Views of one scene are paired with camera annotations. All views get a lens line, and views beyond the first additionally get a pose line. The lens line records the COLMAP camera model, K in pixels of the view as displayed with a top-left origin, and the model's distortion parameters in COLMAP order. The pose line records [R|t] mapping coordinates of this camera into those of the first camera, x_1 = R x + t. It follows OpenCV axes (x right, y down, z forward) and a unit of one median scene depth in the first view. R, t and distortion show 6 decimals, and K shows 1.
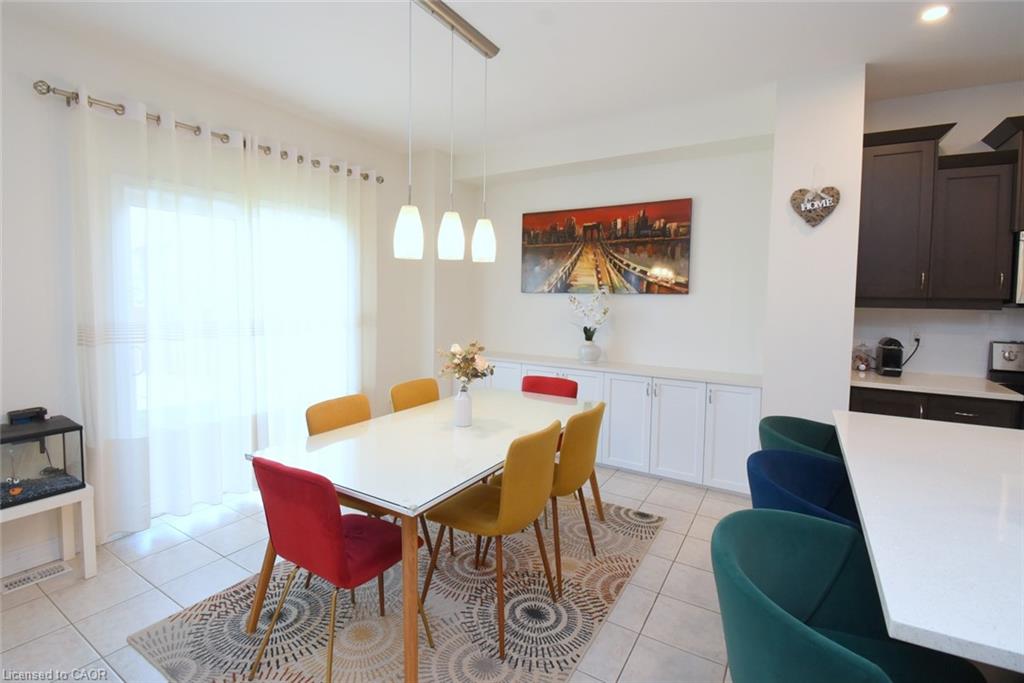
lens RADIAL K [[476.1, 0, 485.1], [0, 476.1, 322.7], [0, 0, 1]] dist [0.001520, -0.000165]
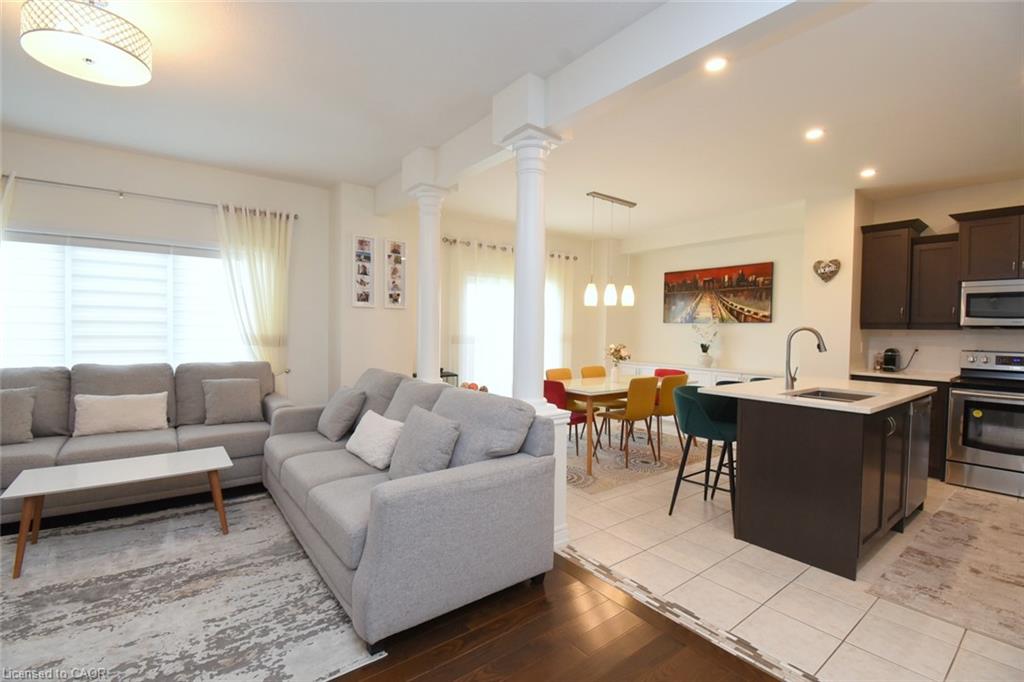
lens RADIAL K [[451.0, 0, 506.4], [0, 451.0, 342.2], [0, 0, 1]] dist [0.017577, -0.024367]
pose [[0.941709, 0.010657, -0.336259, 0.124117], [-0.022073, 0.999302, -0.030148, 0.076538], [0.335703, 0.035813, 0.941287, -0.774714]]
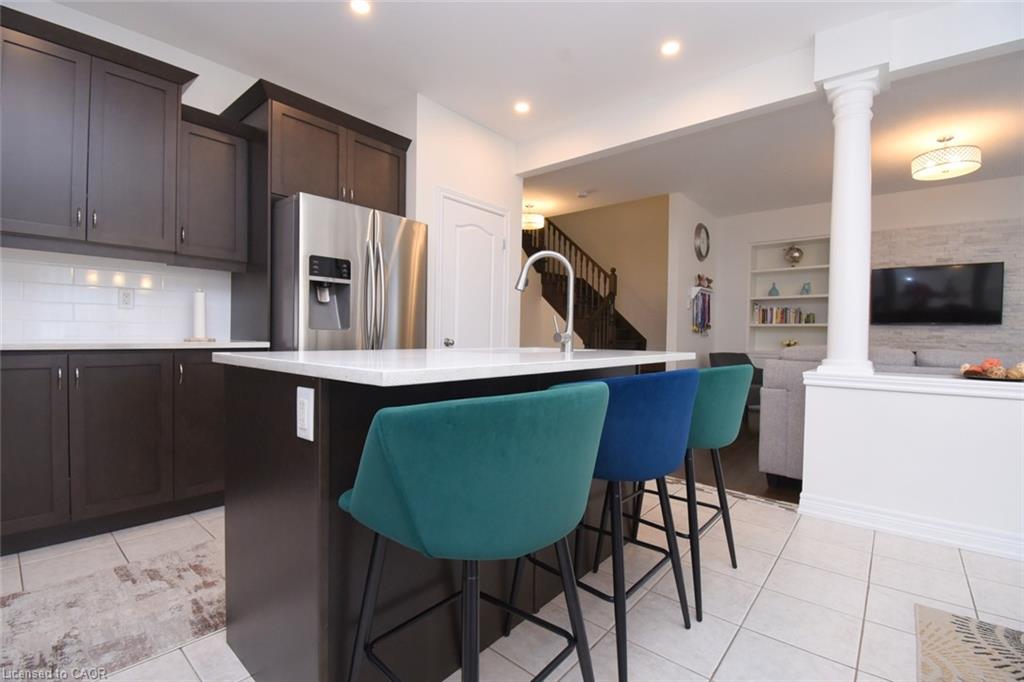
lens RADIAL K [[459.0, 0, 512.0], [0, 459.0, 341.0], [0, 0, 1]] dist [0.019317, -0.027181]
pose [[-0.991880, -0.027928, 0.124073, 0.350831], [-0.019535, 0.997470, 0.068353, 0.078777], [-0.125668, 0.065374, -0.989916, 0.859665]]
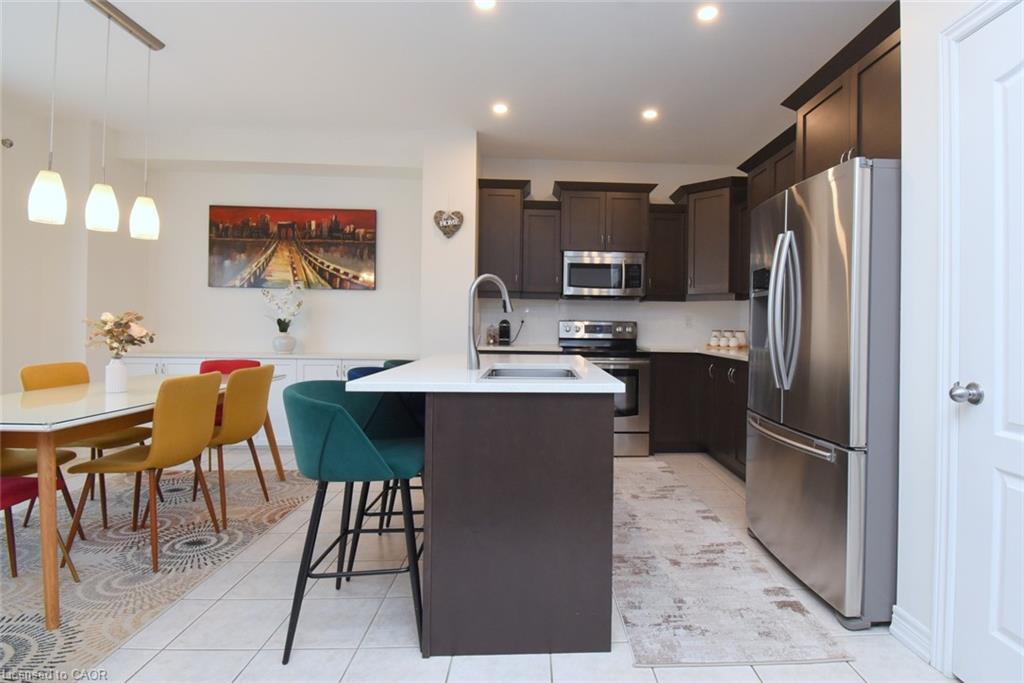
lens RADIAL K [[506.2, 0, 559.8], [0, 506.2, 324.7], [0, 0, 1]] dist [0.020621, -0.027215]
pose [[0.805843, -0.001860, 0.592126, 0.055832], [0.030607, 0.998789, -0.038517, 0.101029], [-0.591337, 0.049162, 0.804925, -0.321226]]
